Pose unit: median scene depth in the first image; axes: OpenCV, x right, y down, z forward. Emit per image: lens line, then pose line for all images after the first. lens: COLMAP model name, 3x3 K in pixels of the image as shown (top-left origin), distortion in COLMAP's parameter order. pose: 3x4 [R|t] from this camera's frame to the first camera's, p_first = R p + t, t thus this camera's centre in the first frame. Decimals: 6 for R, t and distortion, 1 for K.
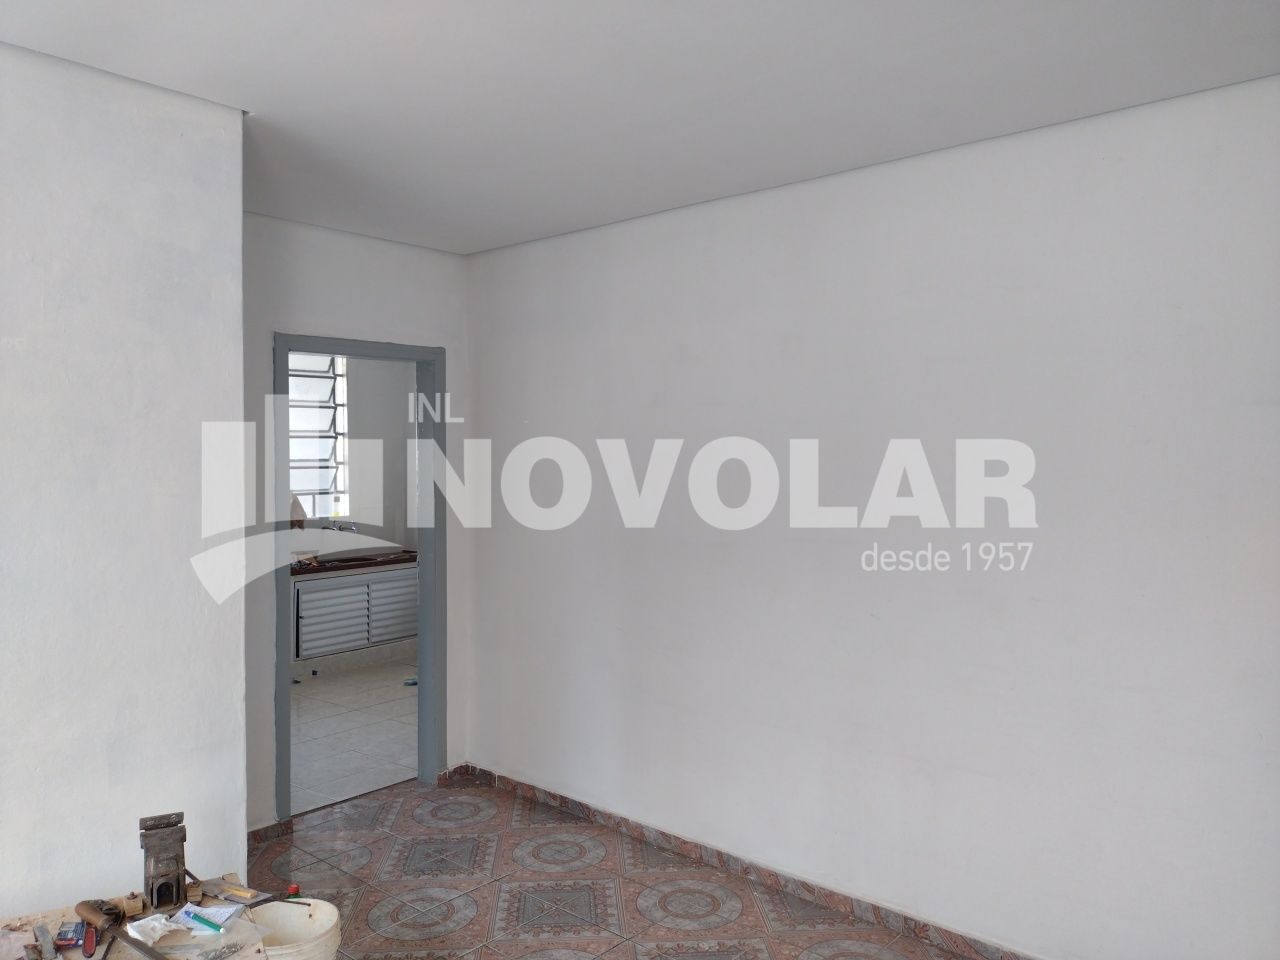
lens RADIAL K [[966.7, 0, 640.0], [0, 966.7, 480.0], [0, 0, 1]] dist [0.032695, -0.003475]
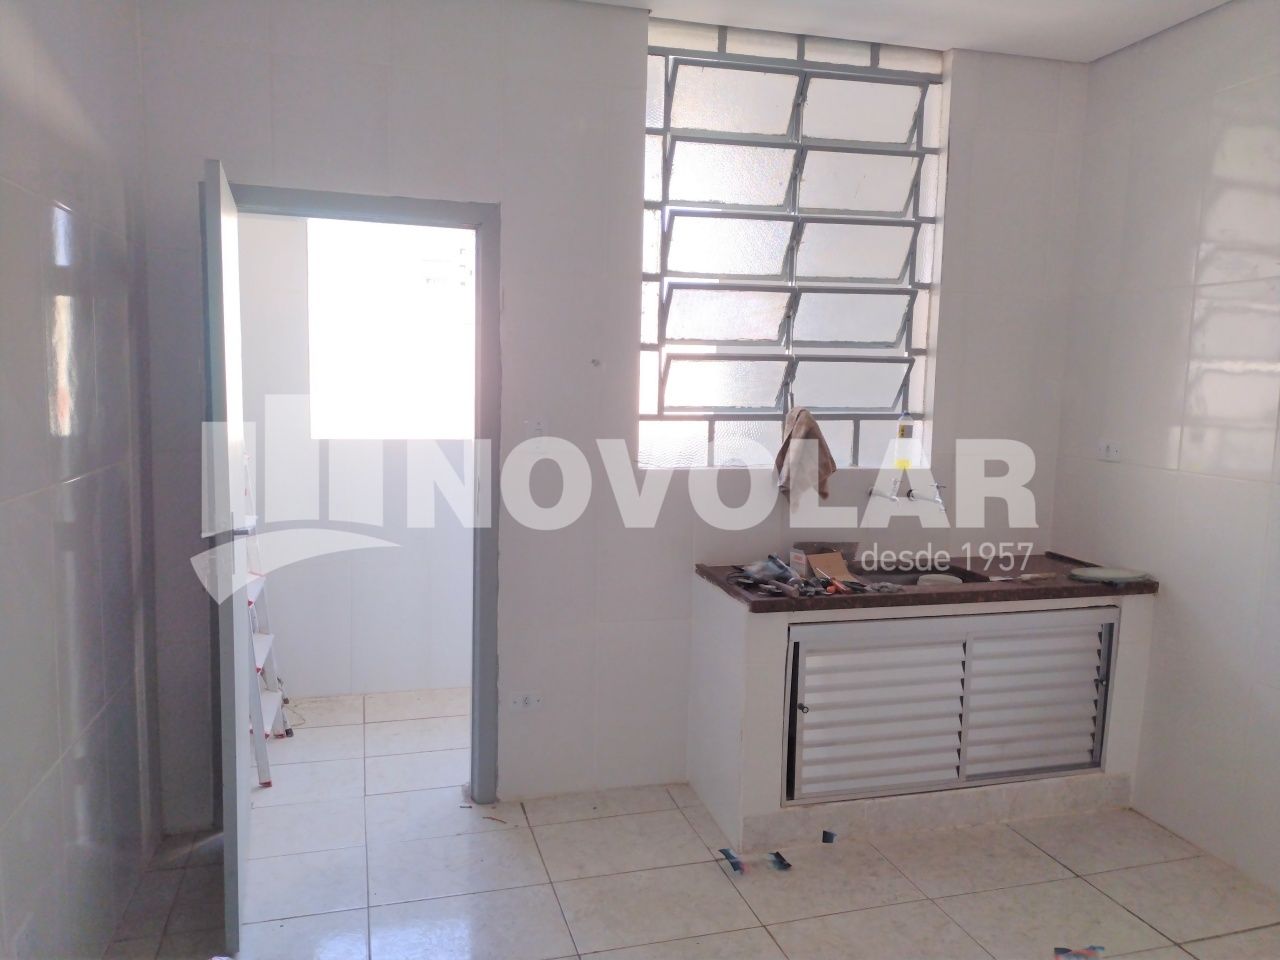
lens RADIAL K [[966.7, 0, 640.0], [0, 966.7, 480.0], [0, 0, 1]] dist [0.032695, -0.003475]
pose [[0.840862, 0.079981, -0.535307, -0.358939], [-0.049913, 0.996266, 0.070450, 0.034571], [0.538943, -0.032520, 0.841714, 1.145379]]
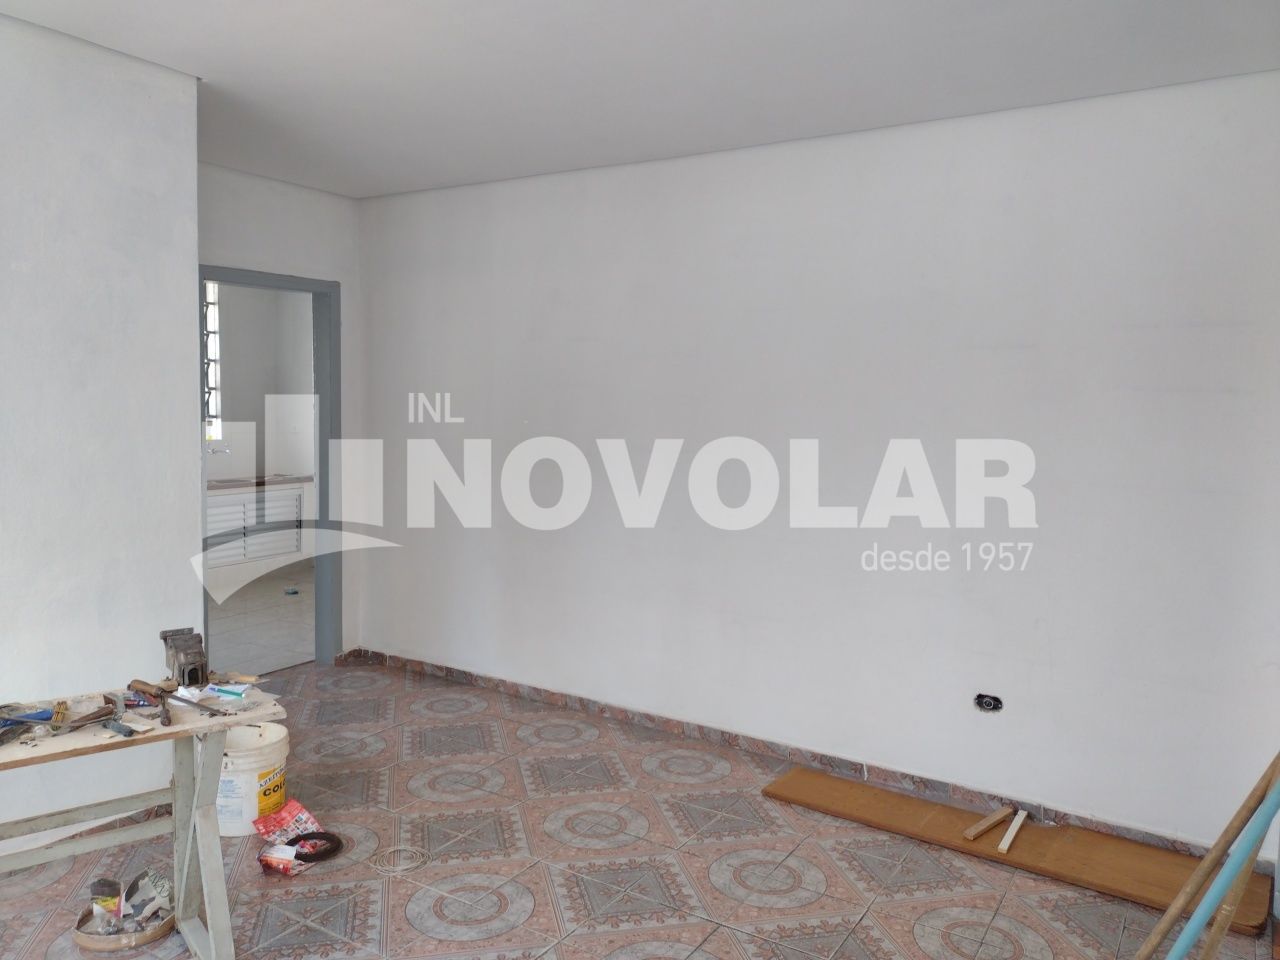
lens RADIAL K [[966.7, 0, 640.0], [0, 966.7, 480.0], [0, 0, 1]] dist [0.032695, -0.003475]
pose [[0.987662, 0.007082, 0.156439, -0.039143], [-0.016208, 0.998235, 0.057141, 0.027919], [-0.155758, -0.058972, 0.986033, -0.219049]]
